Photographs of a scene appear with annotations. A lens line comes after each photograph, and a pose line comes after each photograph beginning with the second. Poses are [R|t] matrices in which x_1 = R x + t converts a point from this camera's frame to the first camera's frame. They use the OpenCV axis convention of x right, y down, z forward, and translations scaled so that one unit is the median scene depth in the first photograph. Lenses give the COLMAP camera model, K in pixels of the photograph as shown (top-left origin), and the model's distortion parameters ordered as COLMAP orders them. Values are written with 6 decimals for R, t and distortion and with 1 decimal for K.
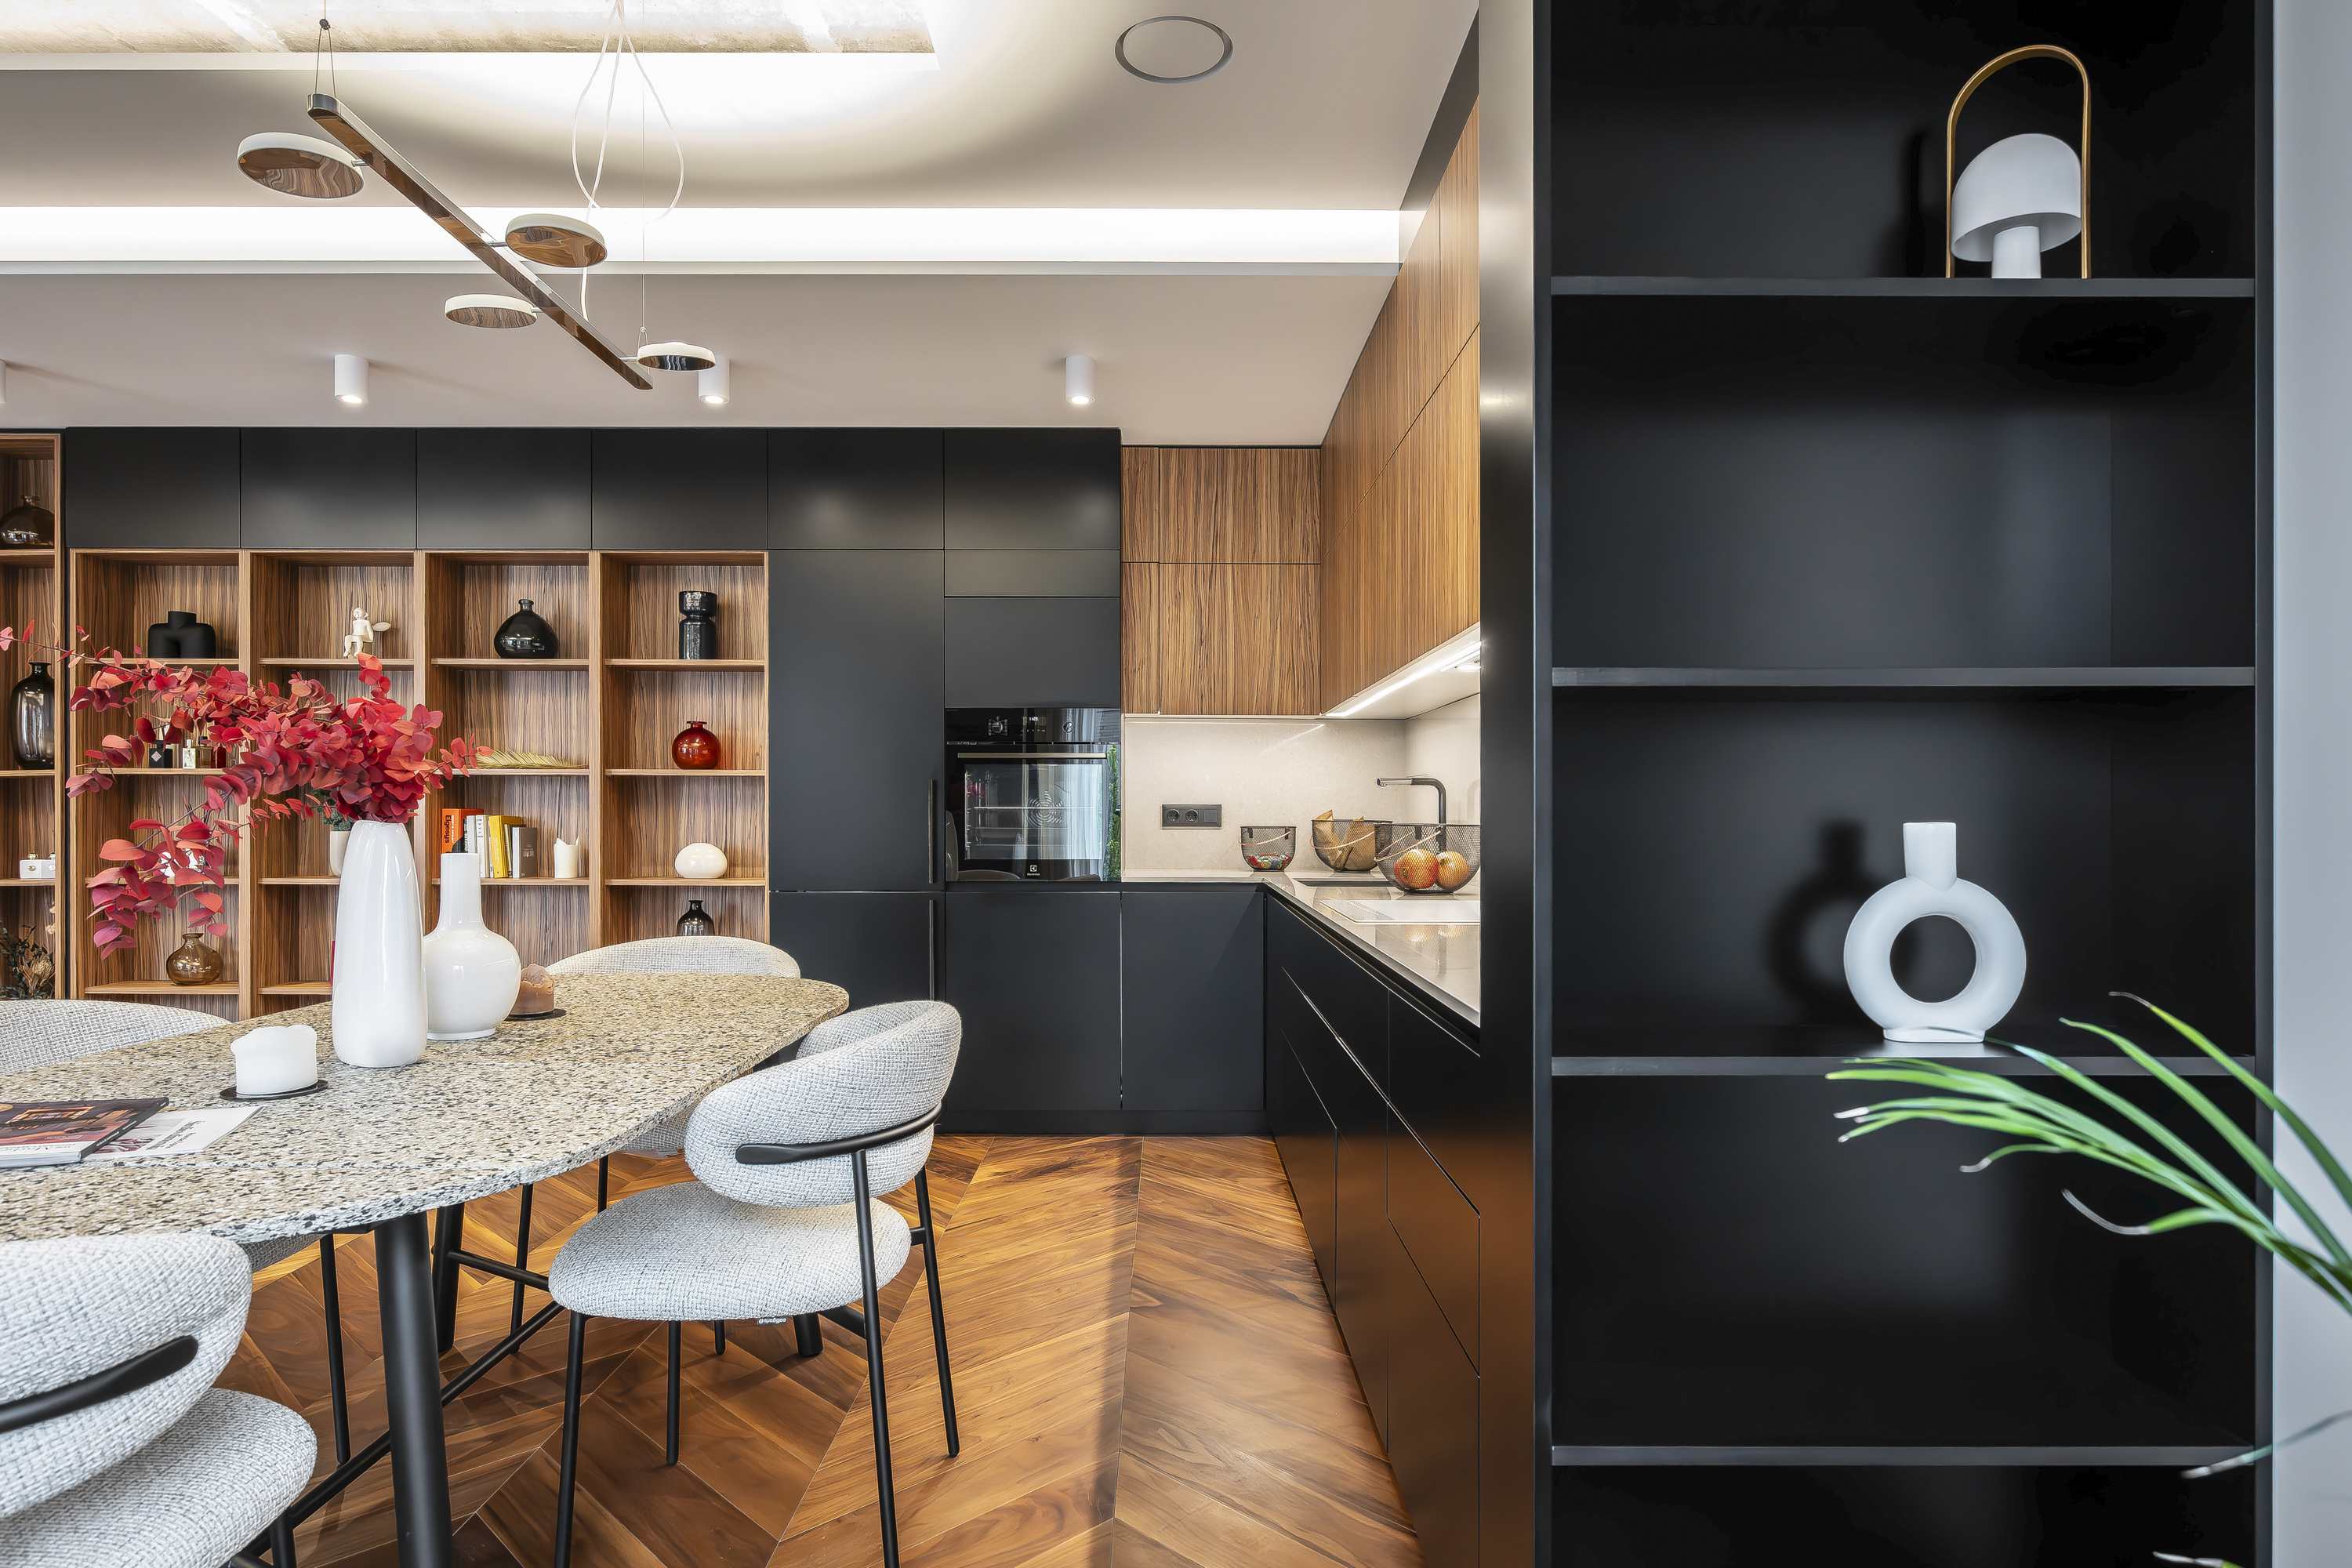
lens RADIAL K [[1320.9, 0, 1168.7], [0, 1320.9, 809.9], [0, 0, 1]] dist [-0.000402, 0.000061]
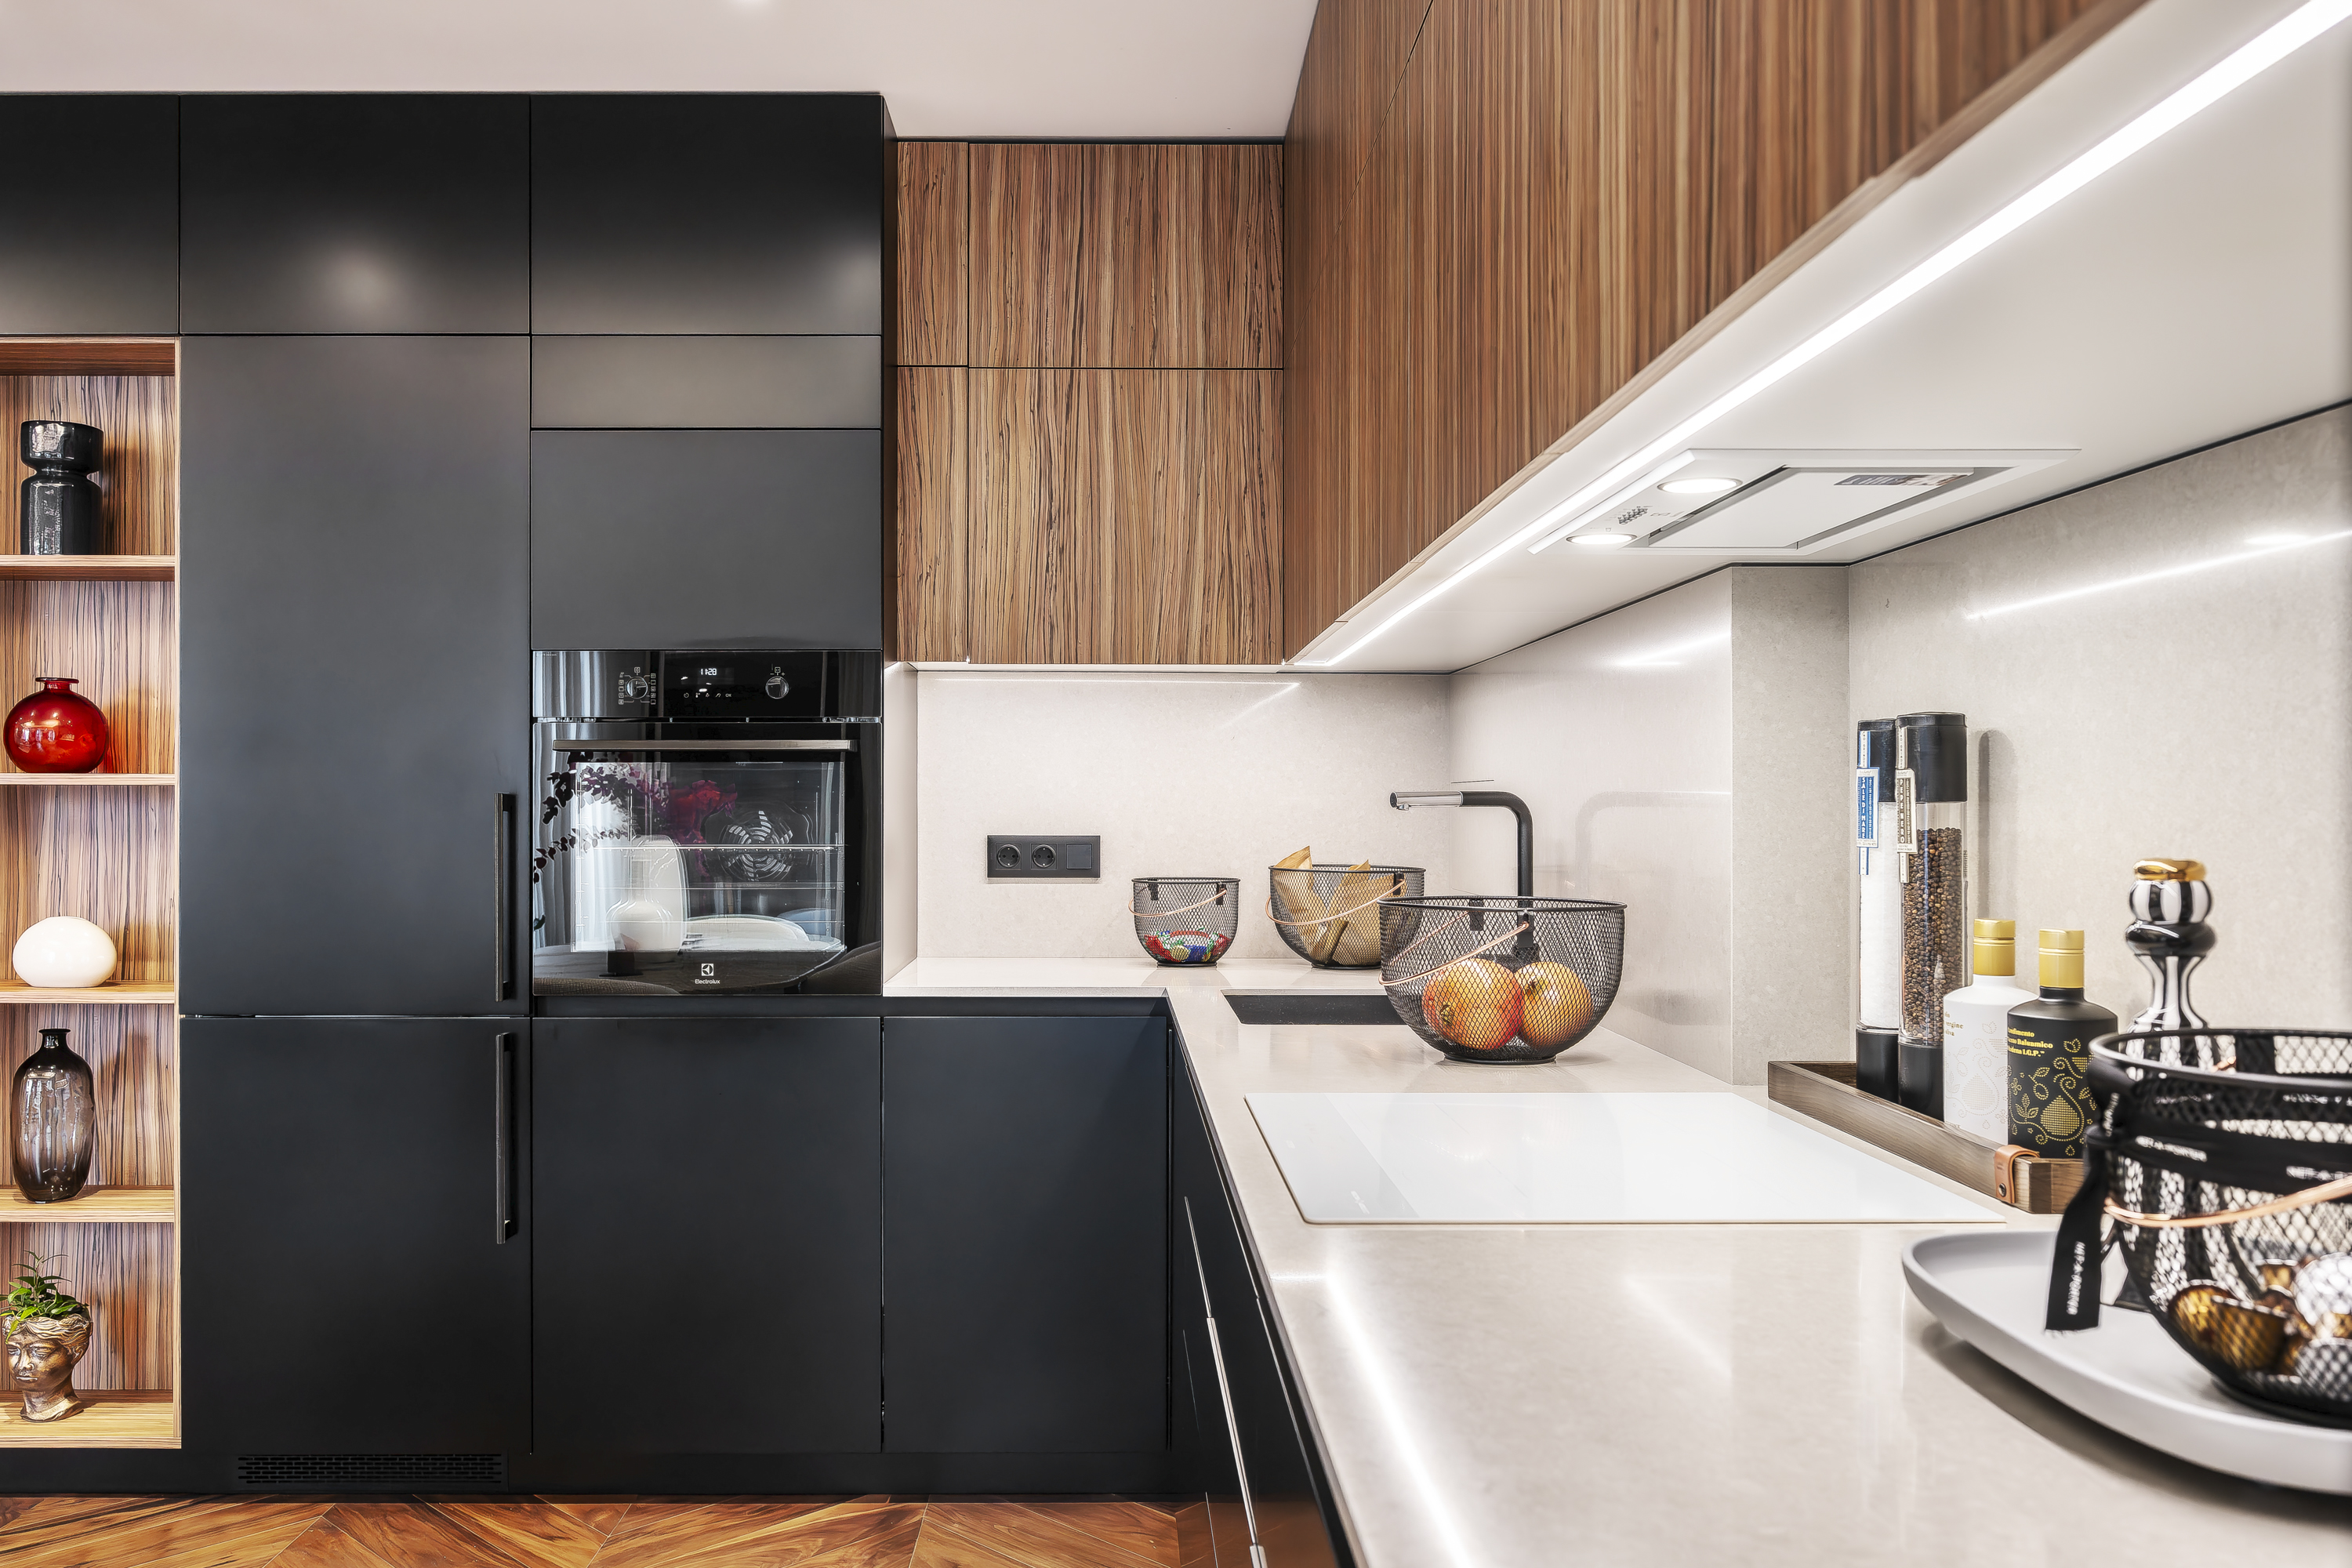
lens RADIAL K [[1861.4, 0, 1138.3], [0, 1861.4, 811.1], [0, 0, 1]] dist [-0.002200, 0.001181]
pose [[0.999975, -0.002688, 0.006497, 0.053887], [0.002708, 0.999992, -0.002955, -0.012230], [-0.006489, 0.002972, 0.999975, 0.279122]]
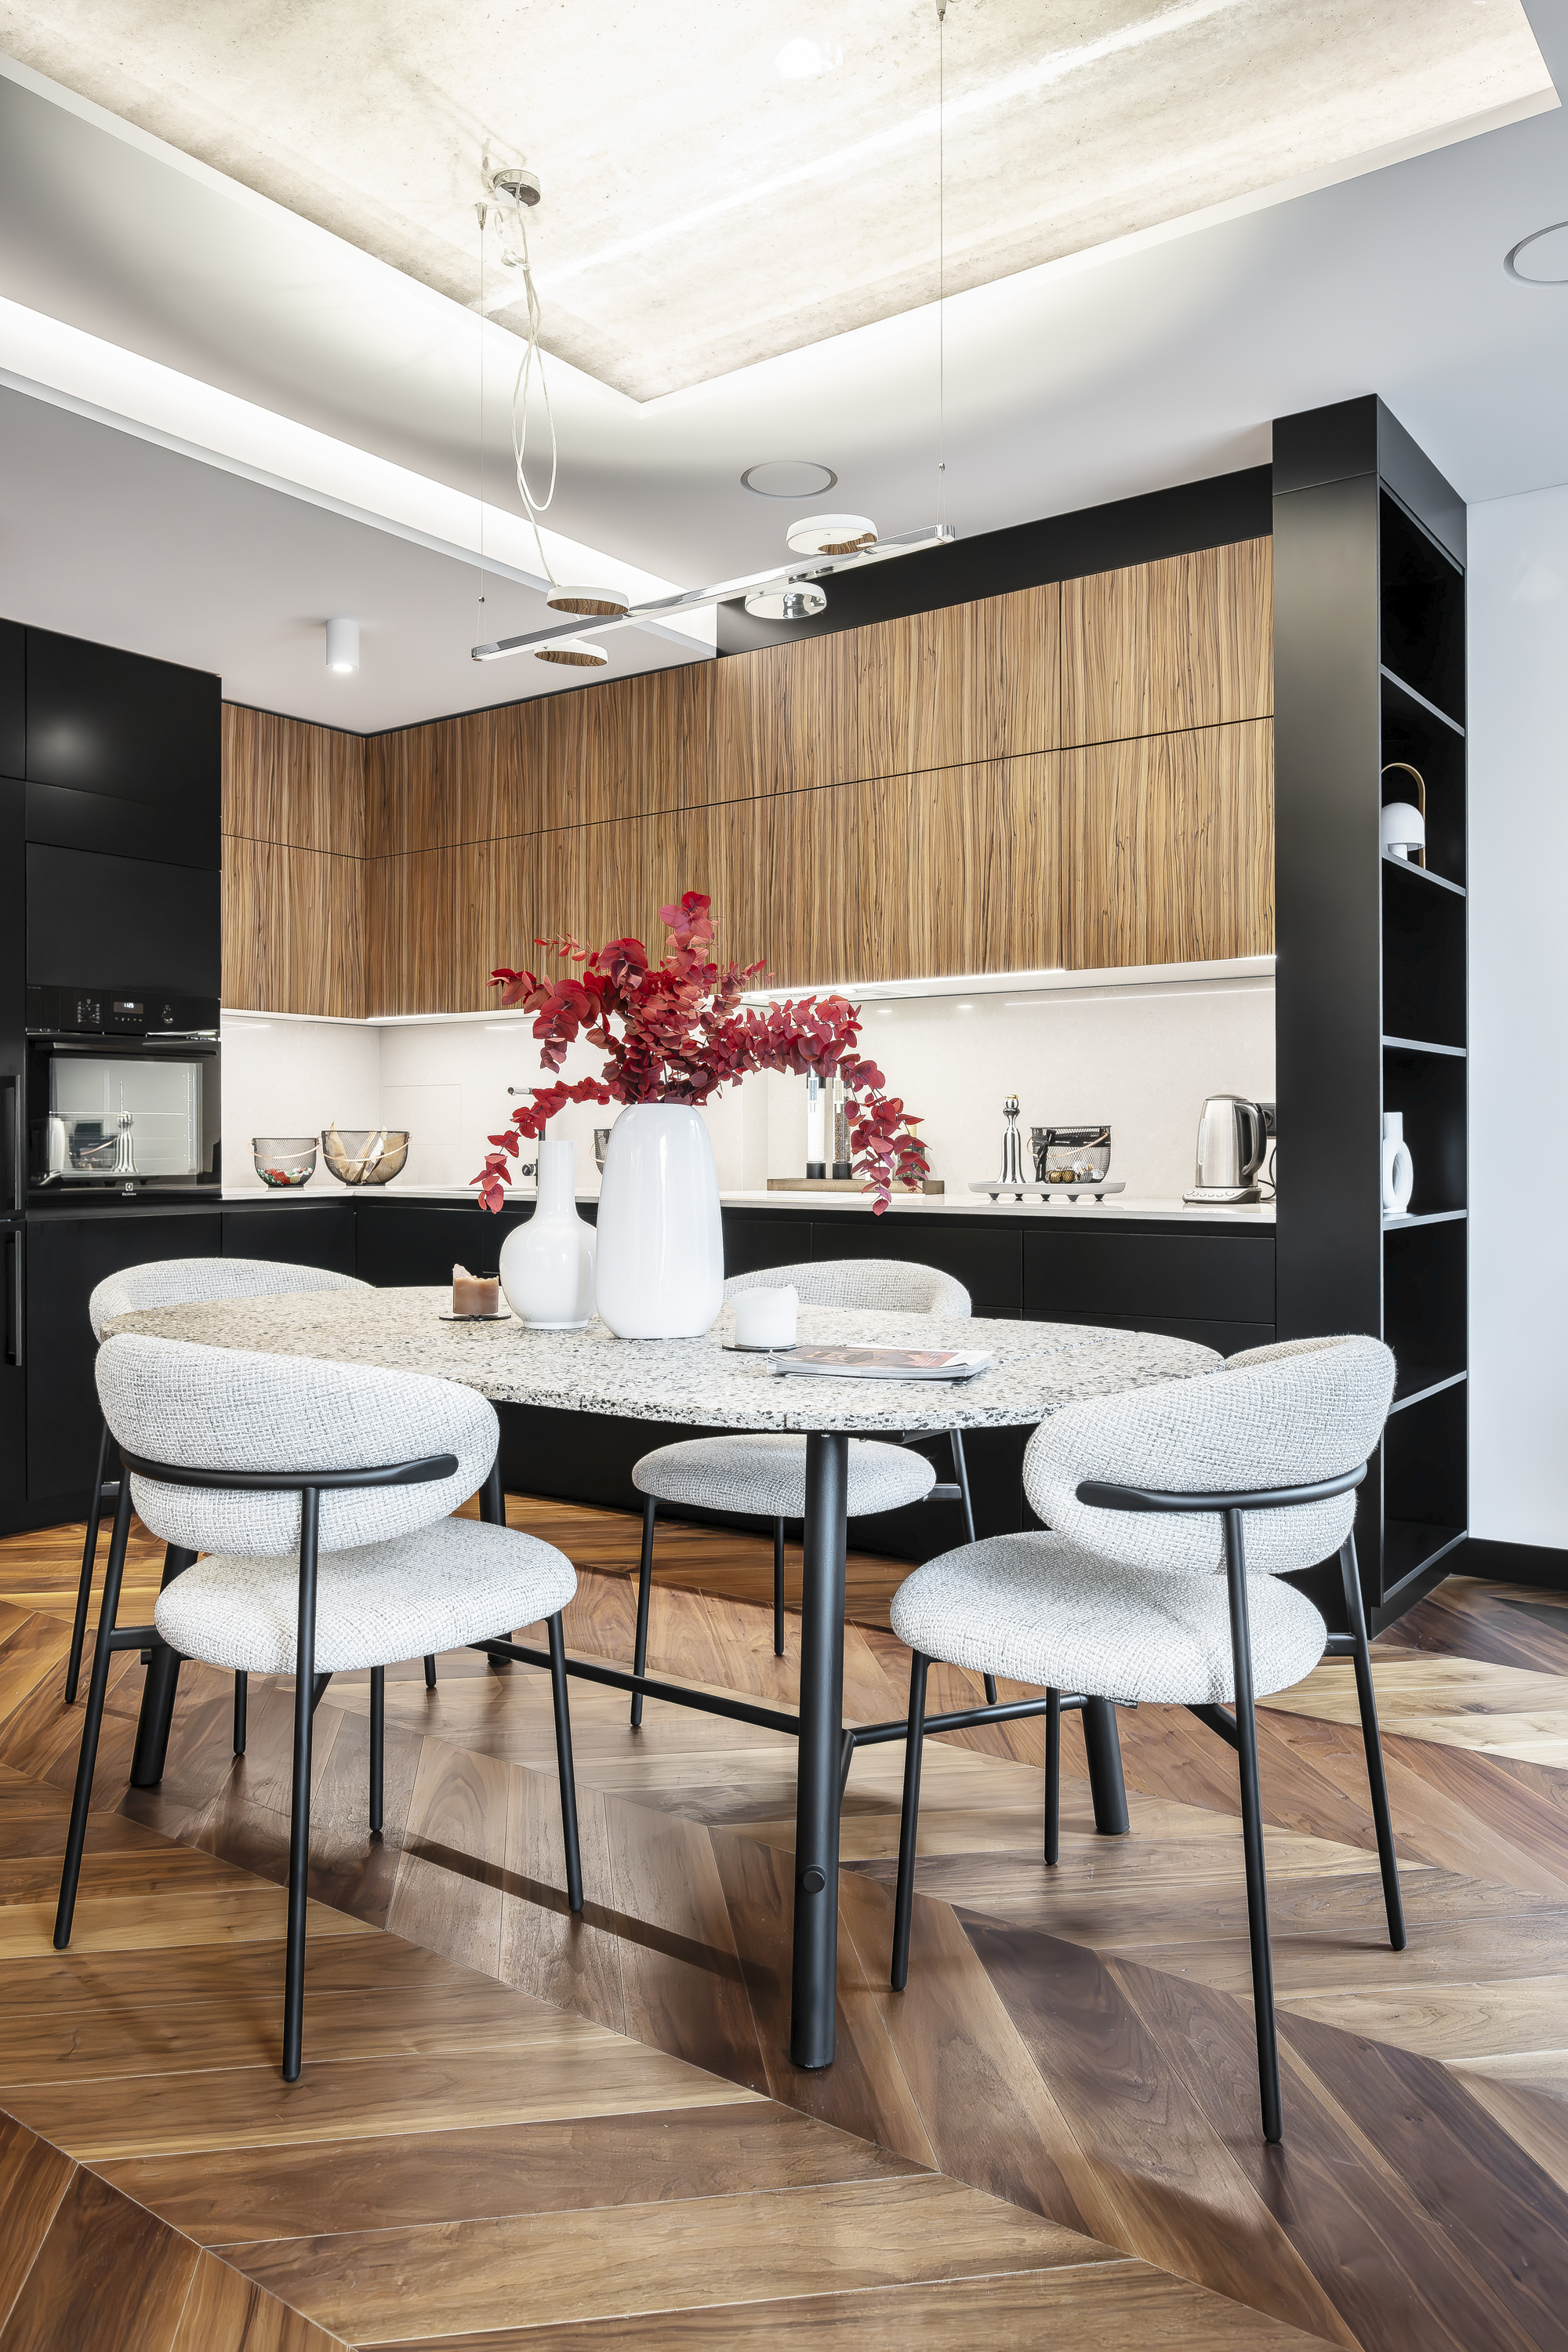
lens RADIAL K [[1626.2, 0, 778.9], [0, 1626.2, 1135.0], [0, 0, 1]] dist [-0.006206, -0.002064]
pose [[0.601030, -0.000125, 0.799227, -0.642705], [0.004604, 0.999984, -0.003305, 0.016637], [-0.799214, 0.005666, 0.601020, 0.065043]]
